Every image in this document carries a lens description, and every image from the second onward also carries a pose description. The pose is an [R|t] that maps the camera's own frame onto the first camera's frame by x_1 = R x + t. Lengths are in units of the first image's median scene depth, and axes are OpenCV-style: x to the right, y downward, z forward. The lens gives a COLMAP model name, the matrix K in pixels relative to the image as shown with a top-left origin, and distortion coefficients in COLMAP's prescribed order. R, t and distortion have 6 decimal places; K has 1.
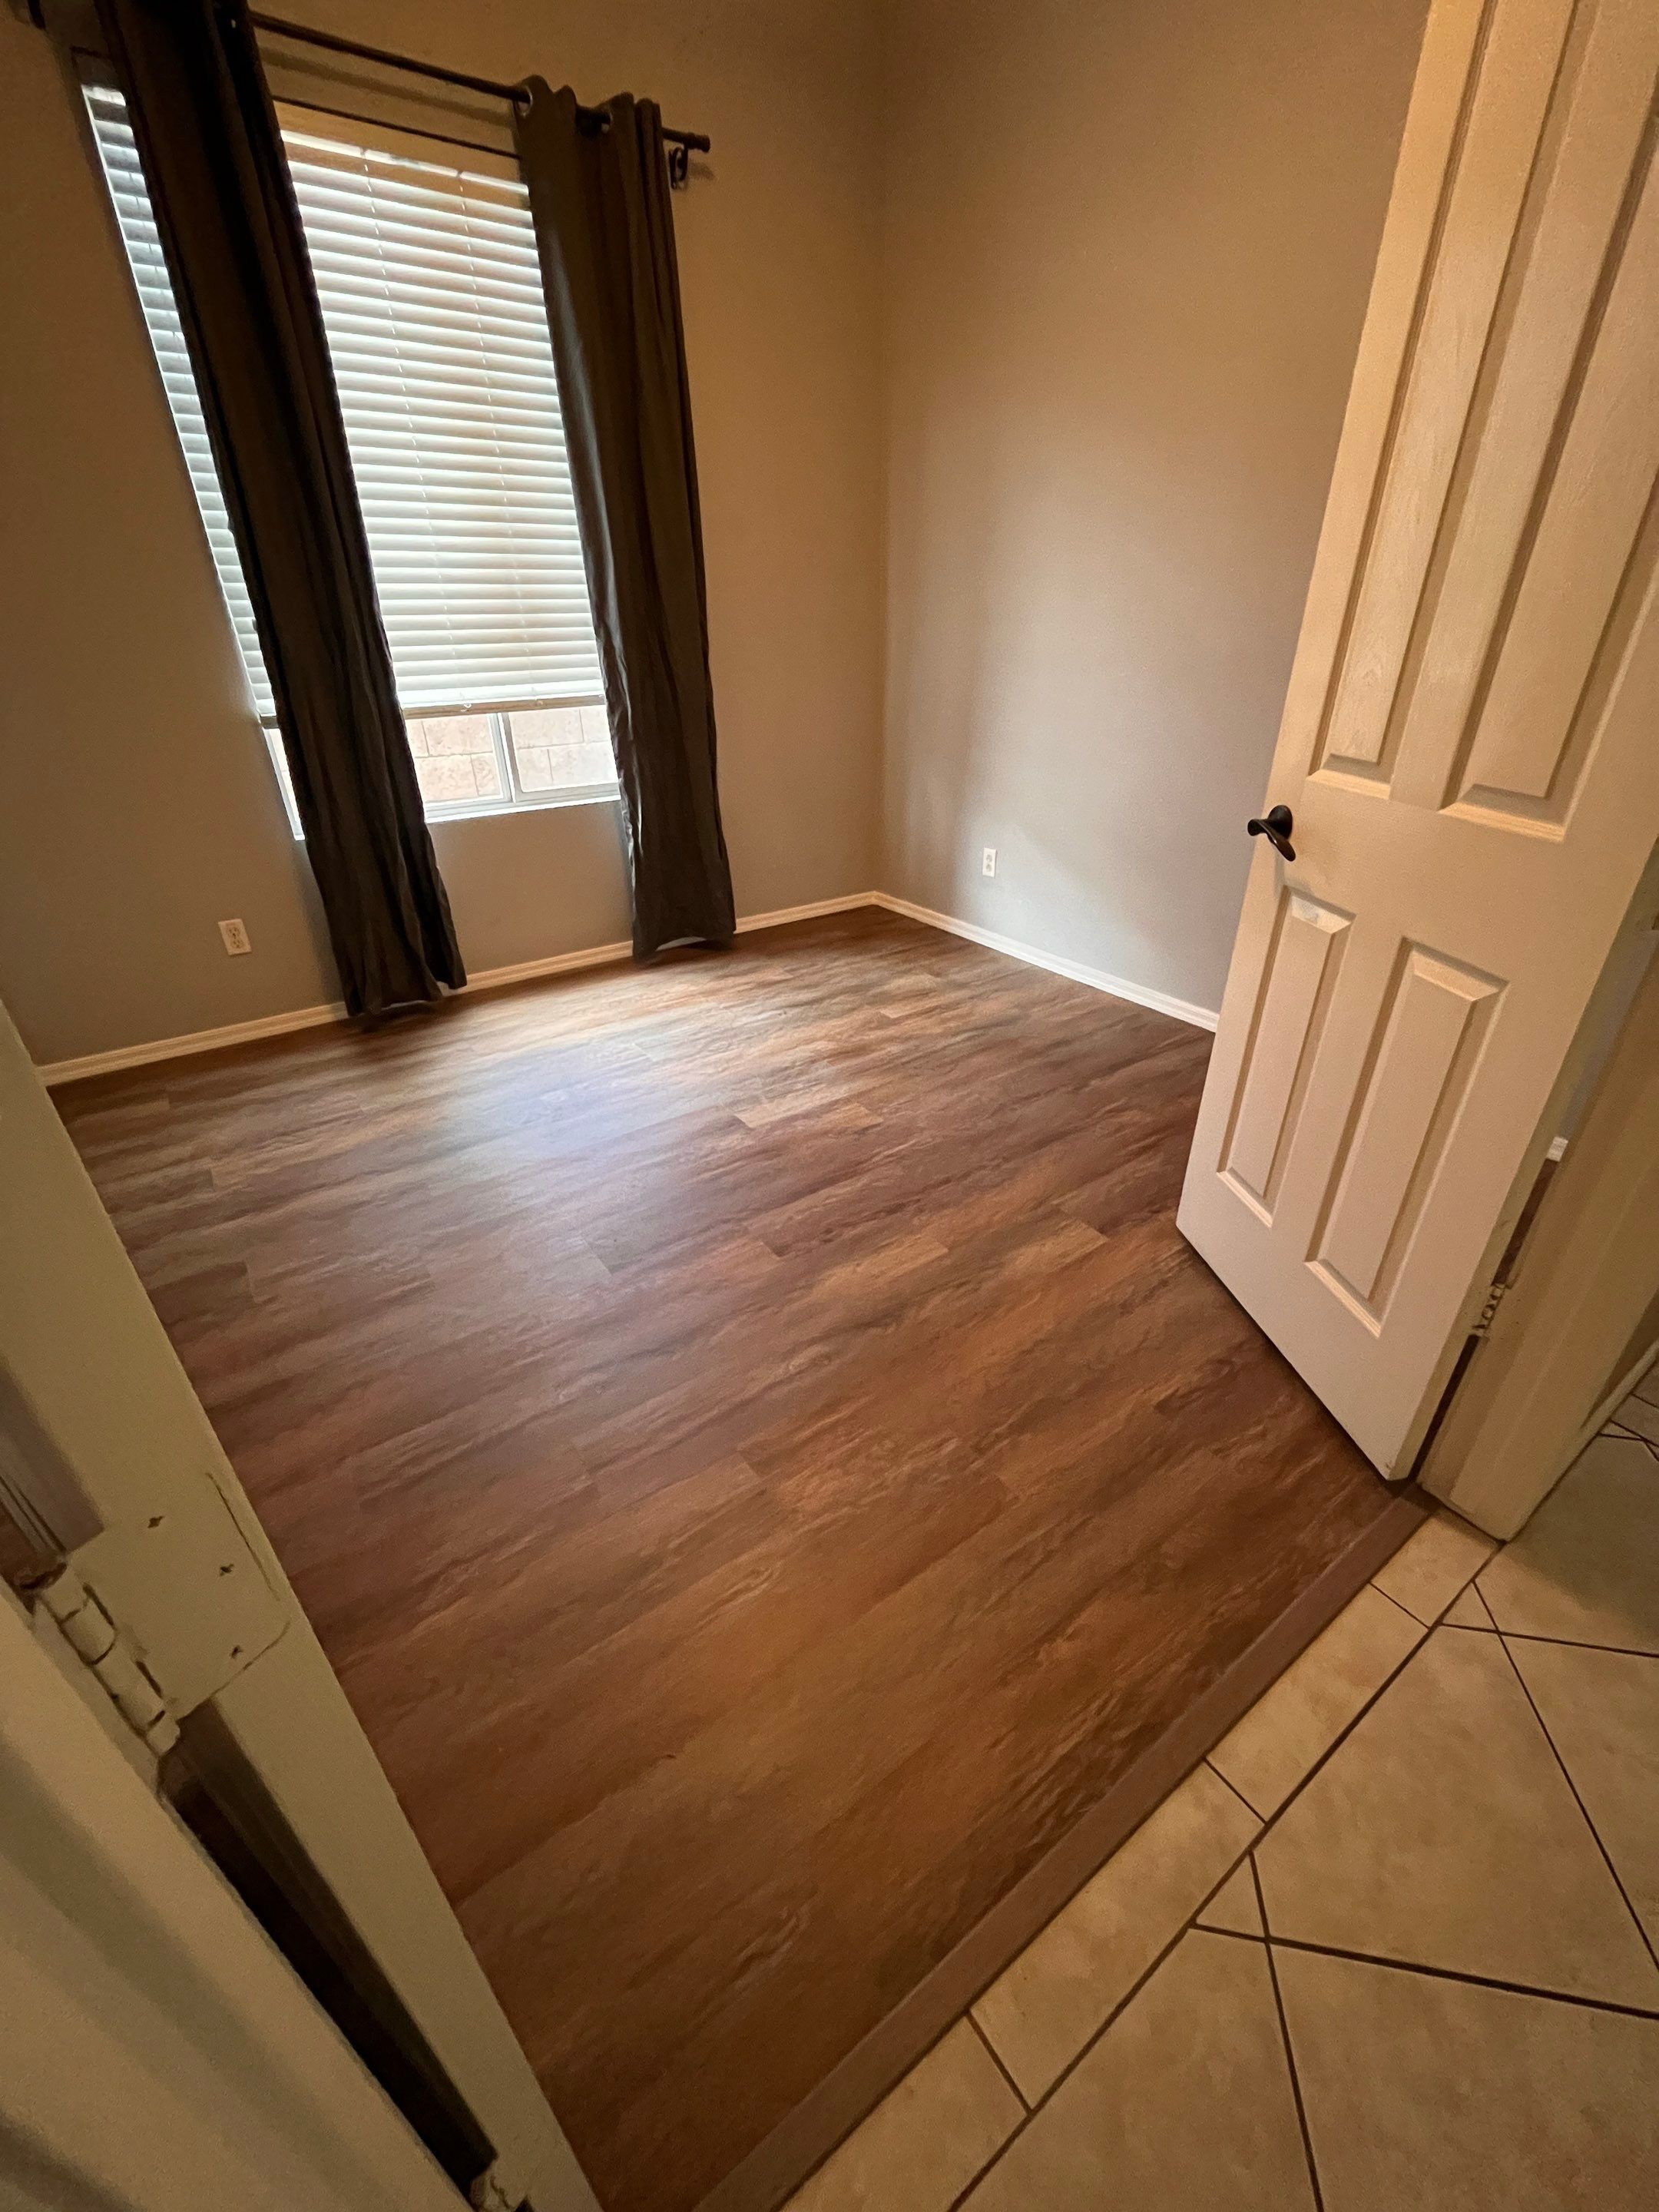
lens RADIAL K [[900.7, 0, 828.1], [0, 900.7, 1105.0], [0, 0, 1]] dist [-0.004381, 0.000025]
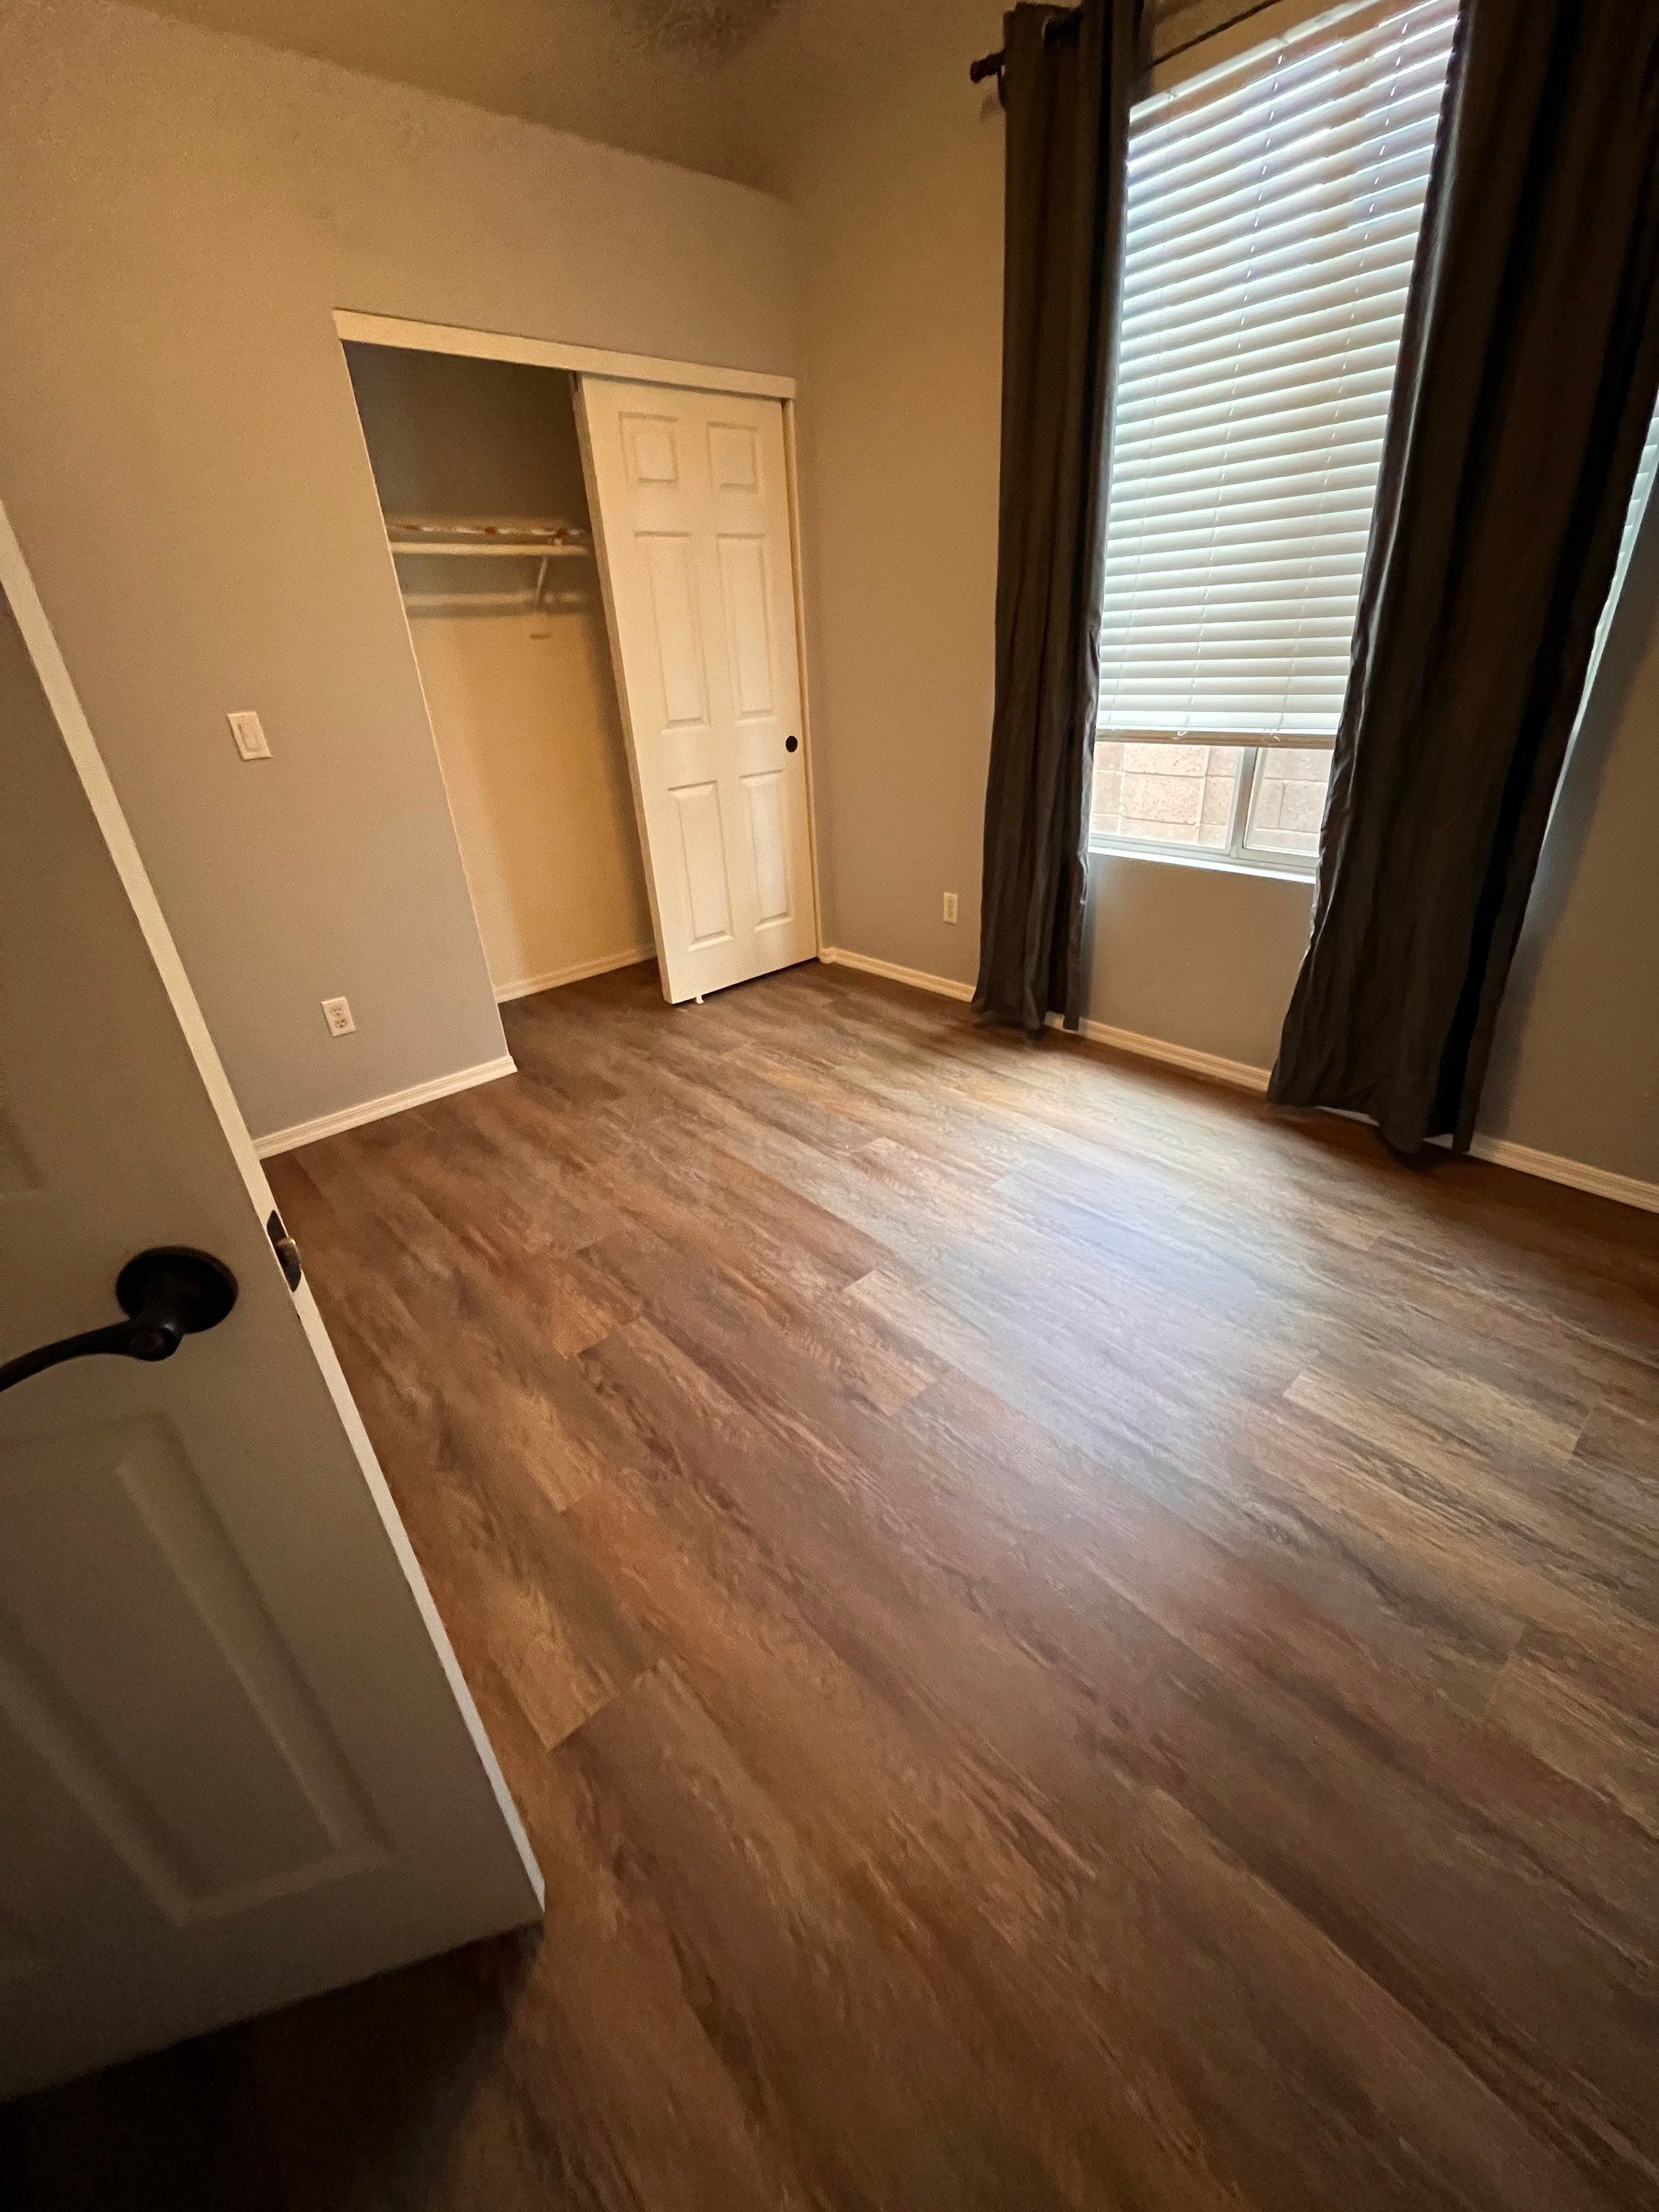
lens RADIAL K [[900.7, 0, 828.3], [0, 900.7, 1101.1], [0, 0, 1]] dist [-0.004381, 0.000025]
pose [[0.107604, 0.456092, -0.883403, 0.482618], [-0.432653, 0.821493, 0.371429, -0.358198], [0.895116, 0.342240, 0.285726, 0.634743]]
